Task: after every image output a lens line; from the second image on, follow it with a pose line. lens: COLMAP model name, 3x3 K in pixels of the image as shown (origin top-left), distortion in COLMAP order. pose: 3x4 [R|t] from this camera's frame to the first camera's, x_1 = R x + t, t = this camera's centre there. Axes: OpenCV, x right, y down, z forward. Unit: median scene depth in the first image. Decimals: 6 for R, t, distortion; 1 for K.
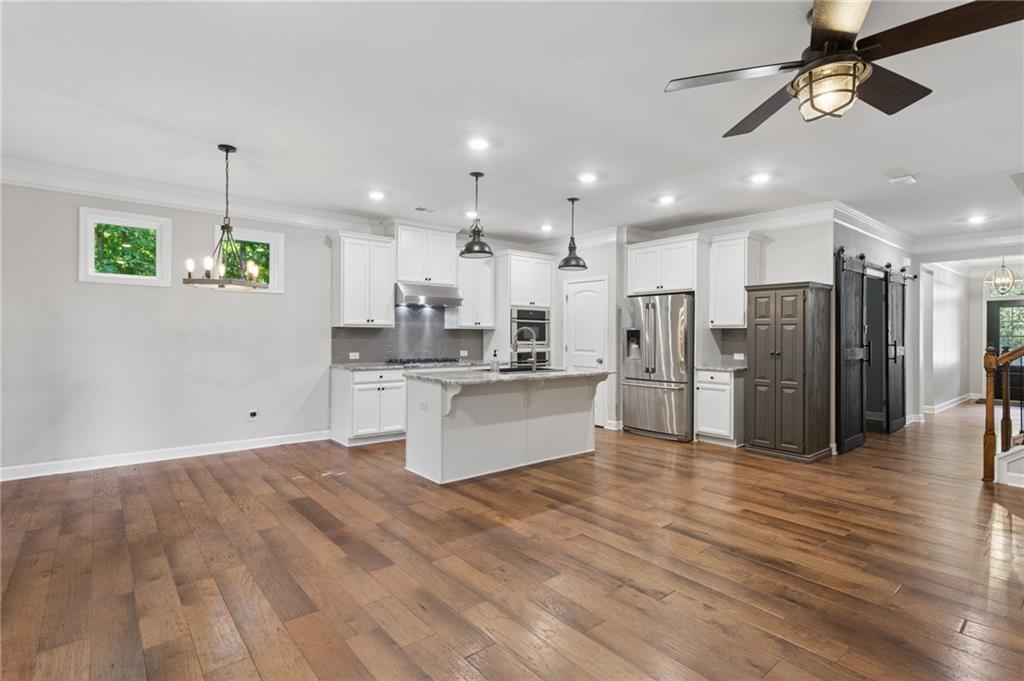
lens RADIAL K [[495.5, 0, 509.0], [0, 495.5, 335.7], [0, 0, 1]] dist [-0.001001, 0.000061]
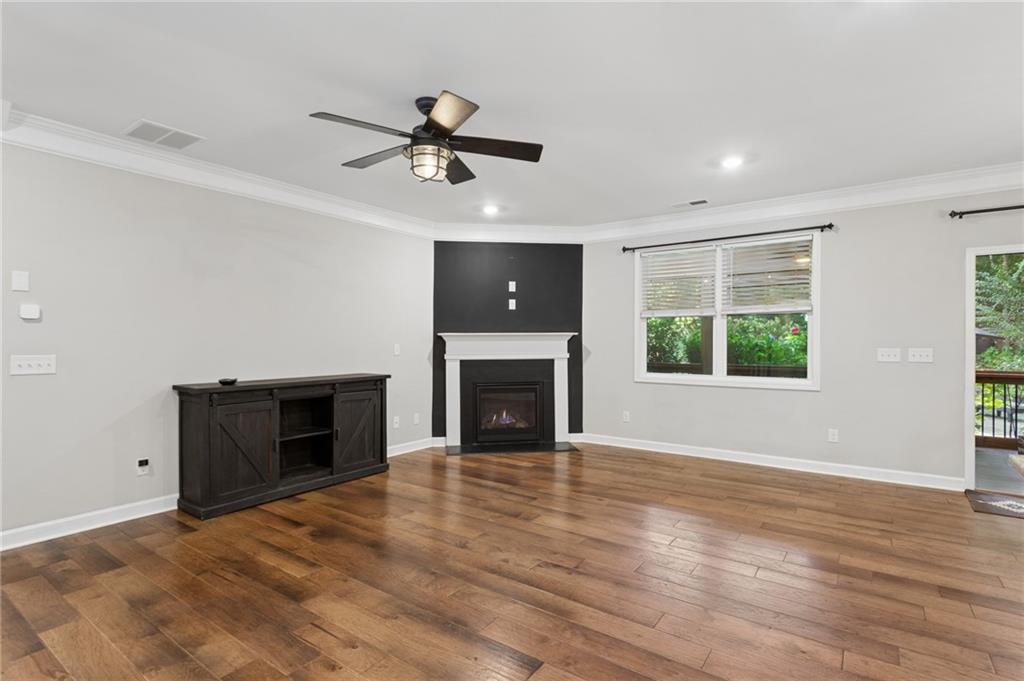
lens RADIAL K [[502.3, 0, 512.0], [0, 502.3, 340.5], [0, 0, 1]] dist [0.000917, 0.000526]
pose [[-0.967687, -0.008852, -0.252000, 0.410947], [-0.008630, 0.999961, -0.001985, -0.000961], [0.252008, 0.000254, -0.967725, 1.288295]]
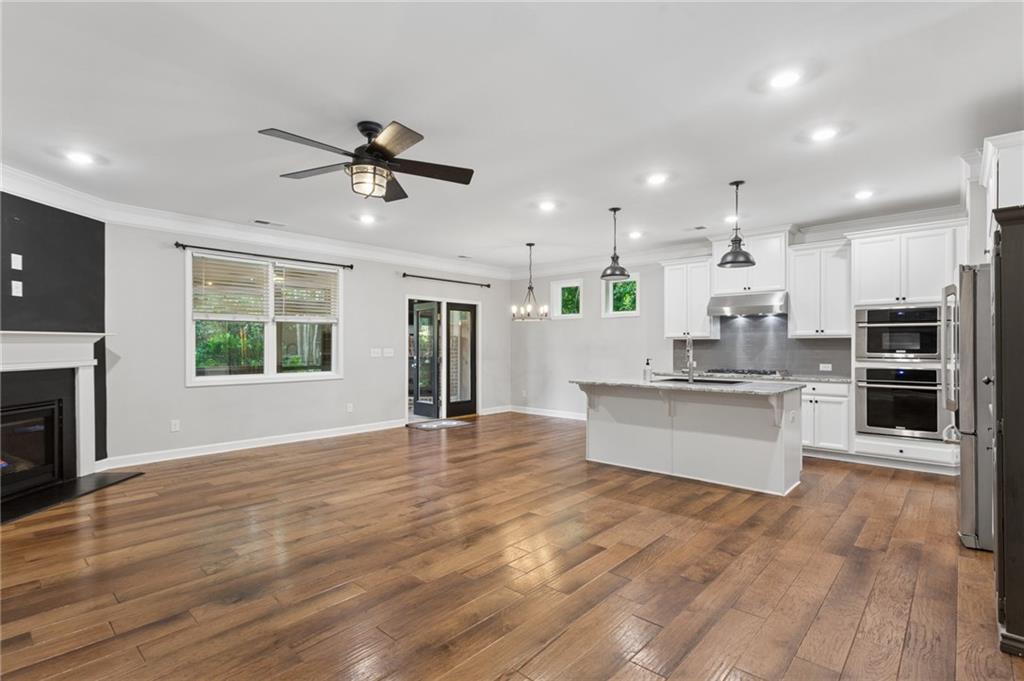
lens RADIAL K [[492.2, 0, 512.0], [0, 492.2, 340.5], [0, 0, 1]] dist [-0.002436, 0.000097]
pose [[0.135261, -0.018240, -0.990642, 1.170697], [-0.000154, 0.999830, -0.018430, 0.010363], [0.990810, 0.002646, 0.135235, 0.657661]]
